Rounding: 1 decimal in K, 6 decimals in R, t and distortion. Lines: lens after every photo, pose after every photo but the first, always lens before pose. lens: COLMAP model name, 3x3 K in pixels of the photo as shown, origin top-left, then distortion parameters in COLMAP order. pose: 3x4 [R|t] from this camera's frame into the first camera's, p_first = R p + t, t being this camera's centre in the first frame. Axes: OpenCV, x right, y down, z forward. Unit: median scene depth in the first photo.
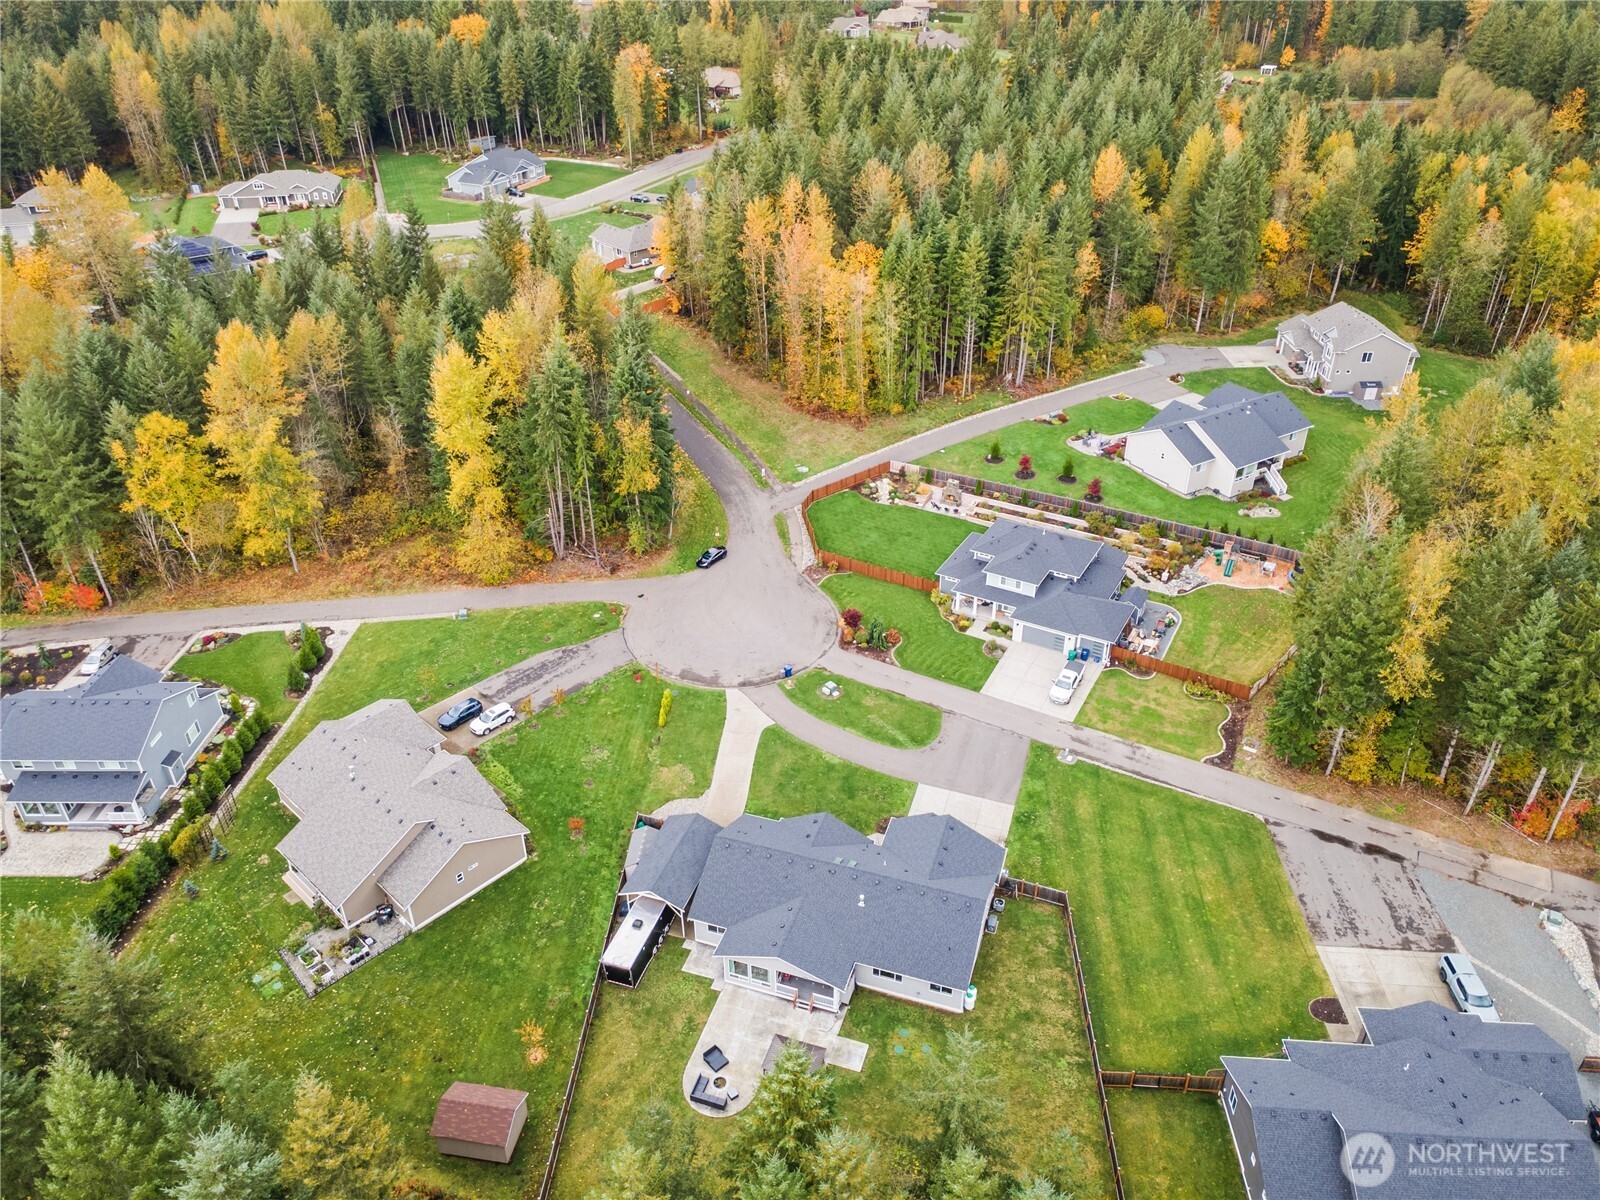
lens RADIAL K [[1162.9, 0, 793.4], [0, 1162.9, 601.2], [0, 0, 1]] dist [0.025661, 0.013124]
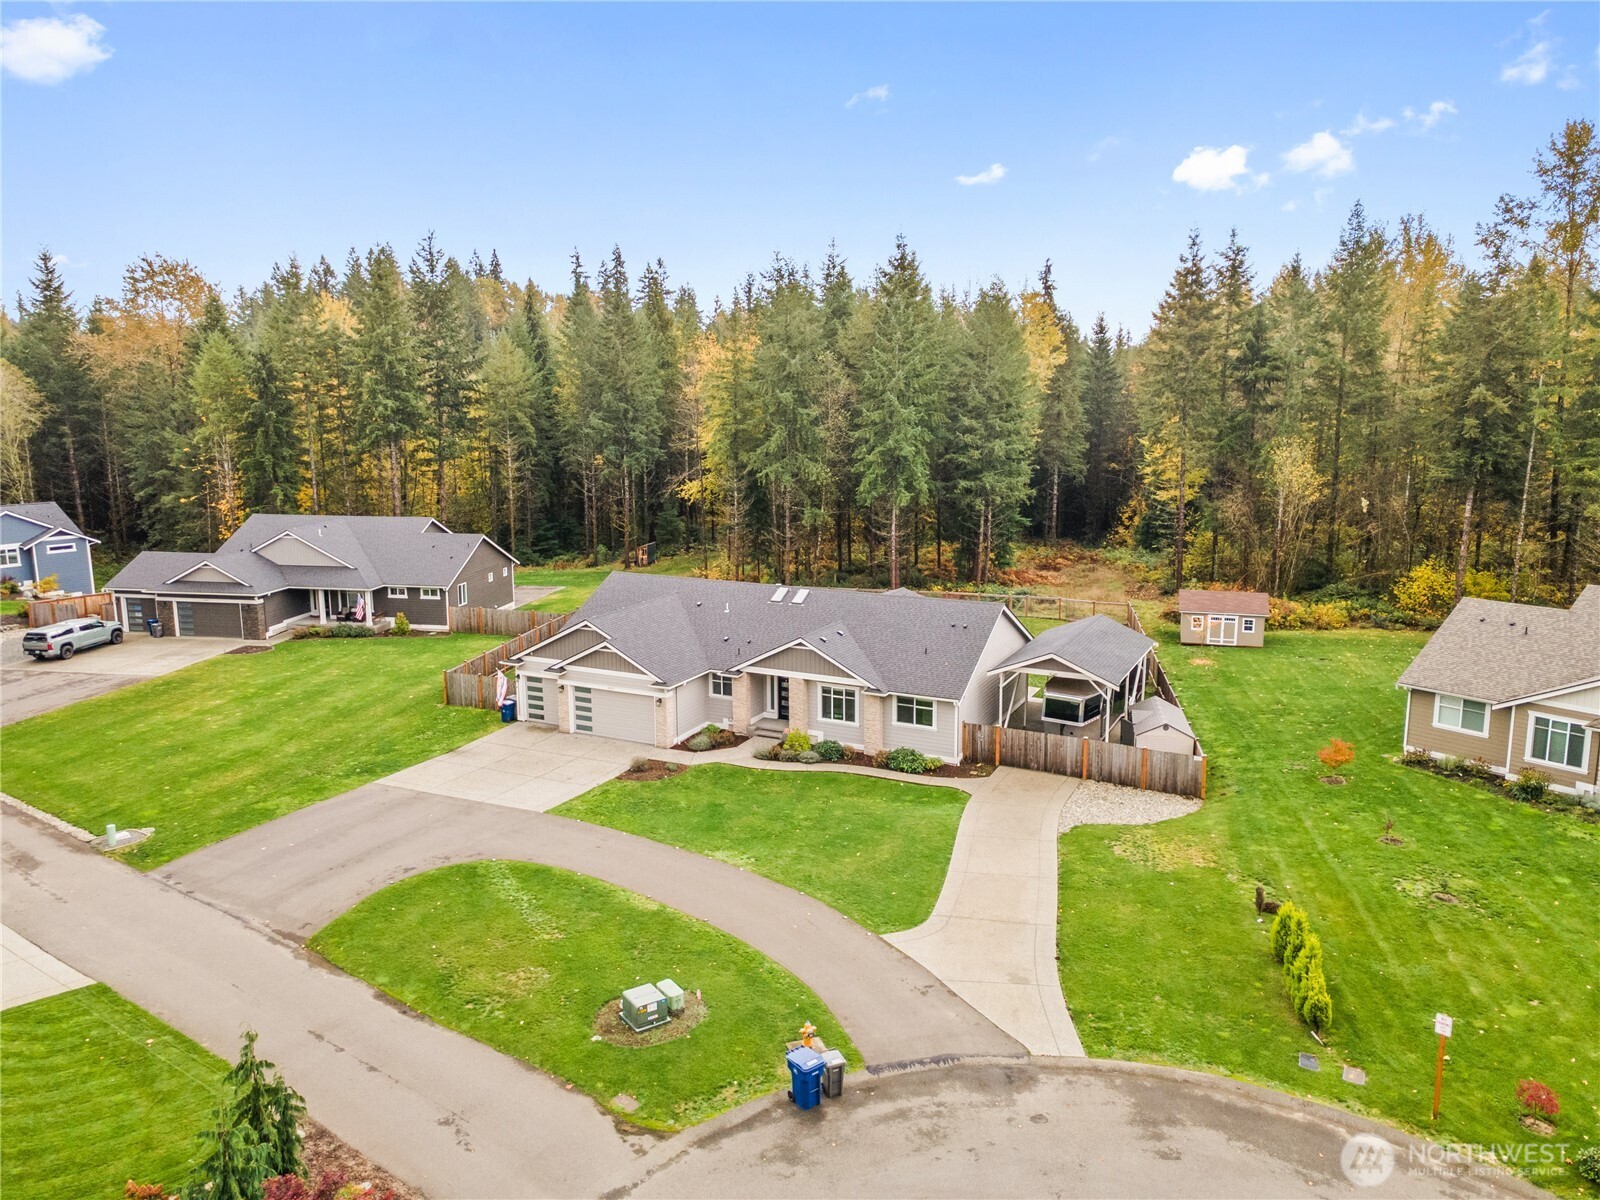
lens RADIAL K [[1162.9, 0, 793.4], [0, 1162.9, 601.2], [0, 0, 1]] dist [0.025661, 0.013124]
pose [[-0.990847, -0.014113, 0.134252, -0.034775], [0.081309, 0.731482, 0.676996, -0.174263], [-0.107758, 0.681715, -0.723639, 1.276248]]
